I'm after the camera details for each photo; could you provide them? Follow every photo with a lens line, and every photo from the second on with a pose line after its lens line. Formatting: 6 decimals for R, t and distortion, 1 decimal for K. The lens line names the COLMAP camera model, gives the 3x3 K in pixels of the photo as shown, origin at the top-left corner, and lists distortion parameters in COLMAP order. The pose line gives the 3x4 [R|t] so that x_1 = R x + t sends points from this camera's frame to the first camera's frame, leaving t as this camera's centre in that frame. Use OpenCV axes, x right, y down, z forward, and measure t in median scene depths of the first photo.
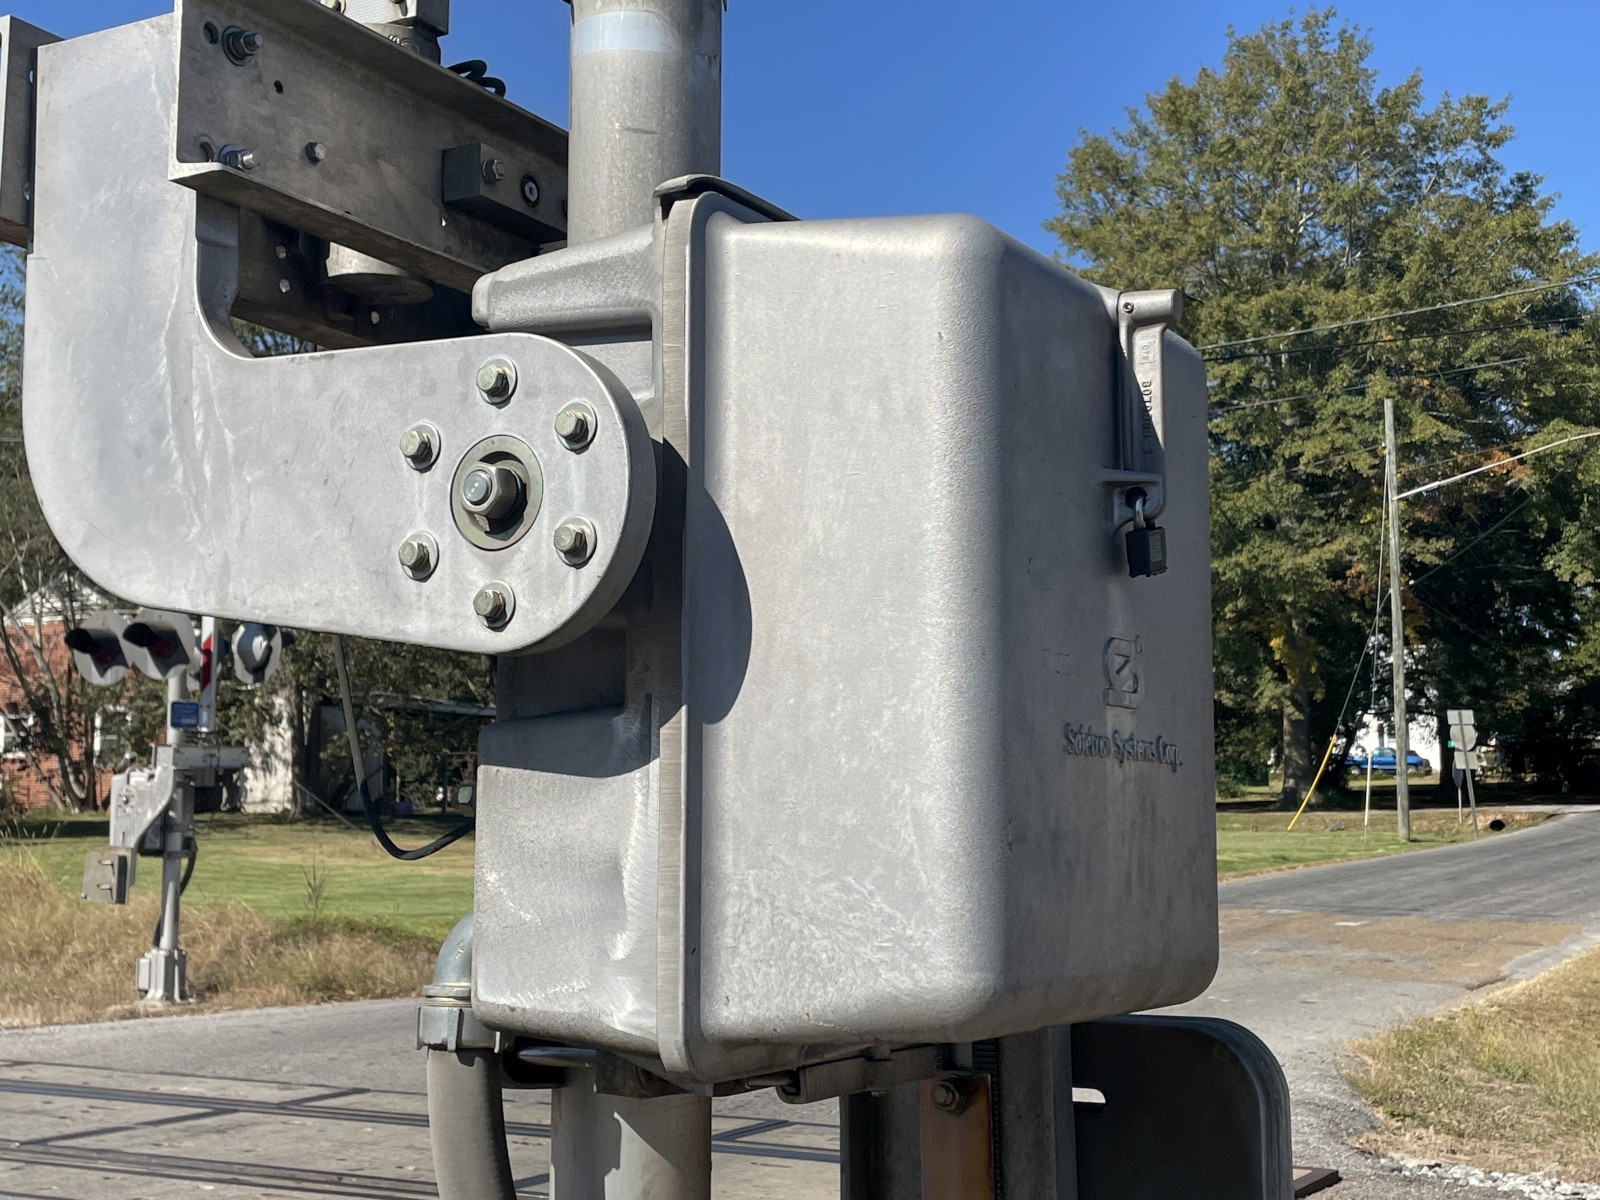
lens RADIAL K [[2109.9, 0, 755.4], [0, 2109.9, 601.0], [0, 0, 1]] dist [0.067128, -0.061720]
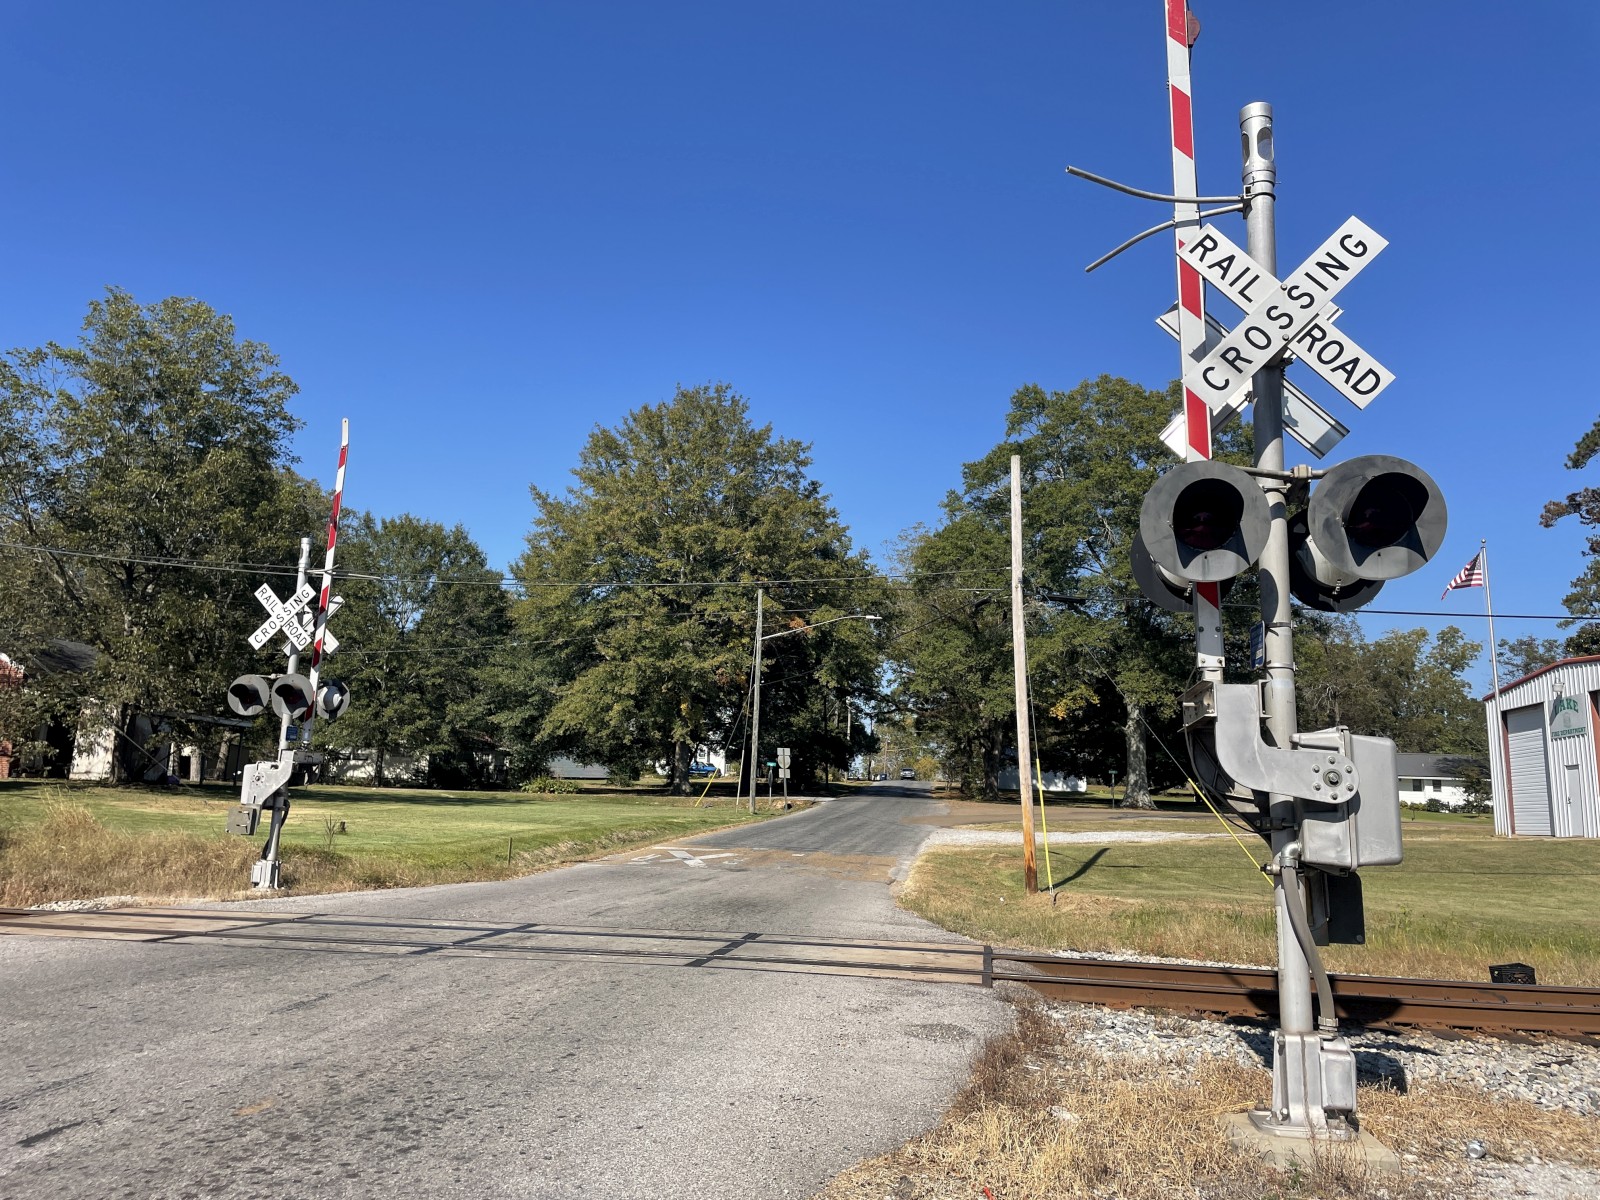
lens RADIAL K [[1203.3, 0, 795.1], [0, 1203.3, 581.3], [0, 0, 1]] dist [0.103769, -0.131537]
pose [[0.922790, 0.100510, 0.371964, -0.079481], [-0.073221, 0.993530, -0.086816, -0.005617], [-0.378283, 0.052877, 0.924179, -0.050786]]
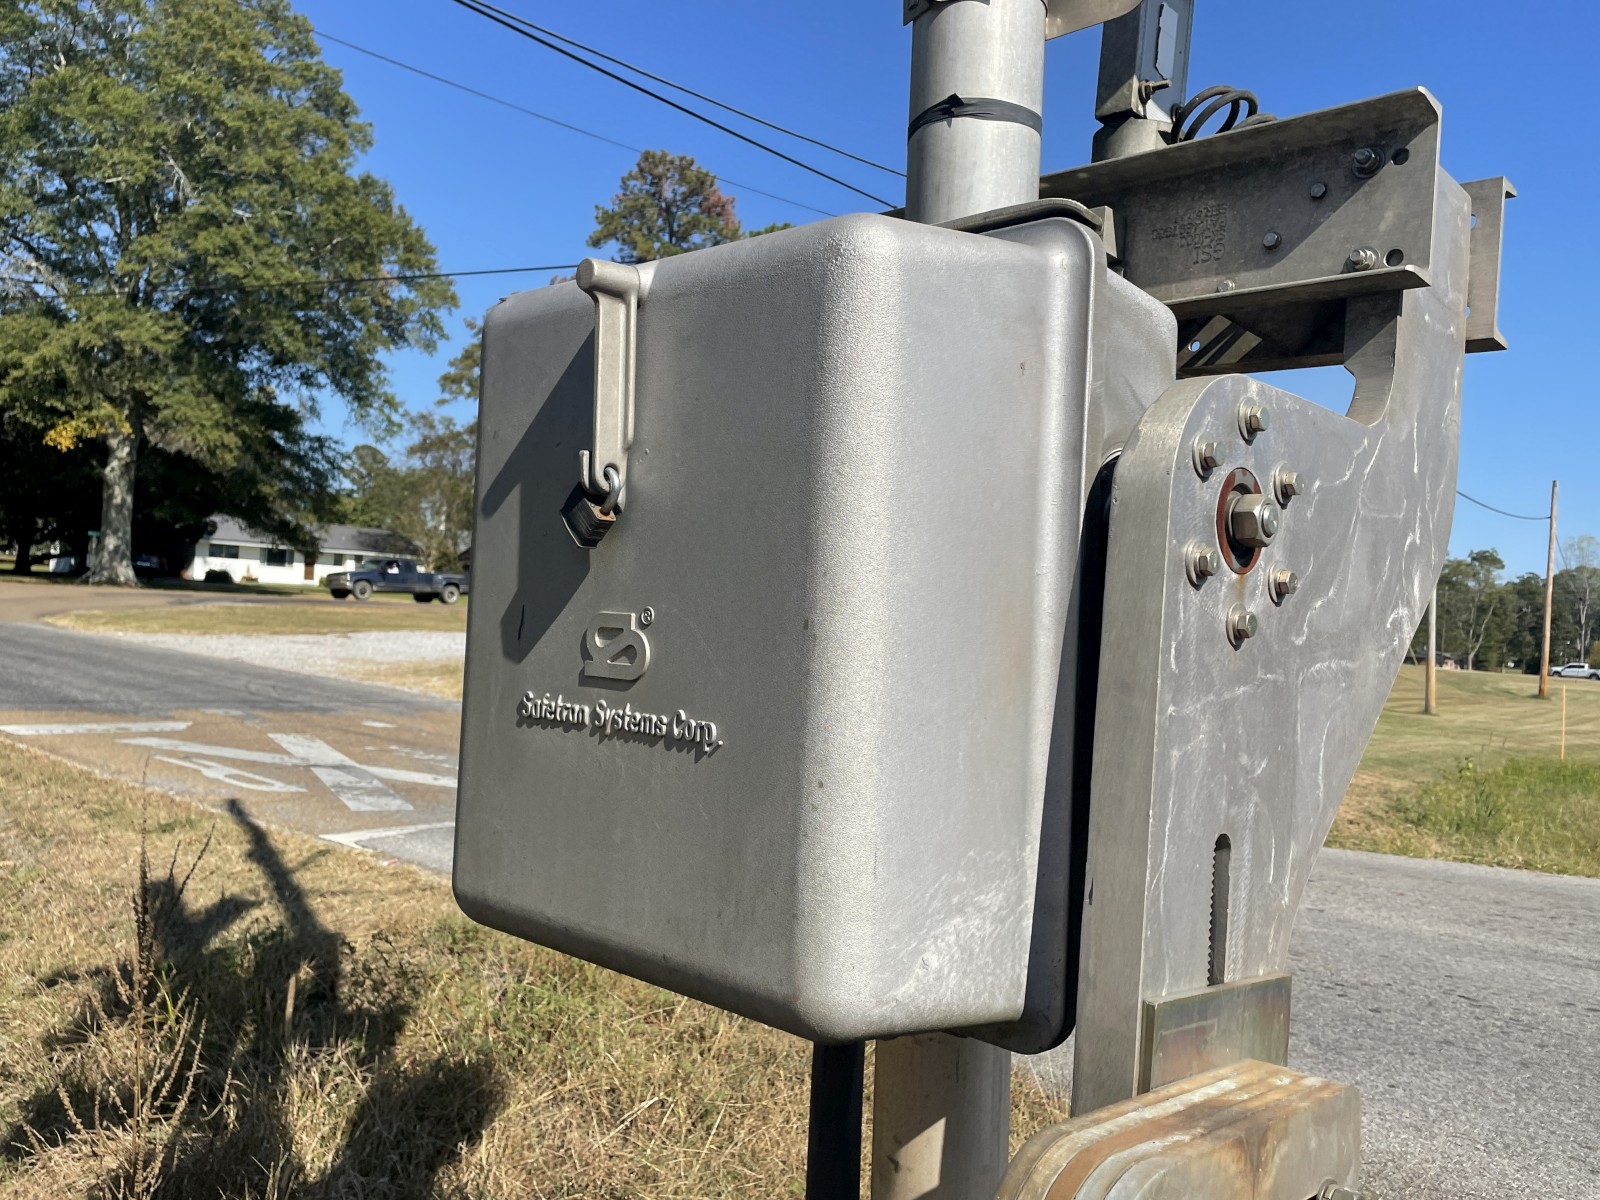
lens RADIAL K [[1306.0, 0, 800.0], [0, 1306.0, 600.0], [0, 0, 1]] dist [0.000858, 0.001684]
pose [[0.185543, 0.032690, 0.982092, -0.103185], [-0.150478, 0.988603, -0.004478, 0.029374], [-0.971046, -0.146952, 0.188347, 0.292013]]
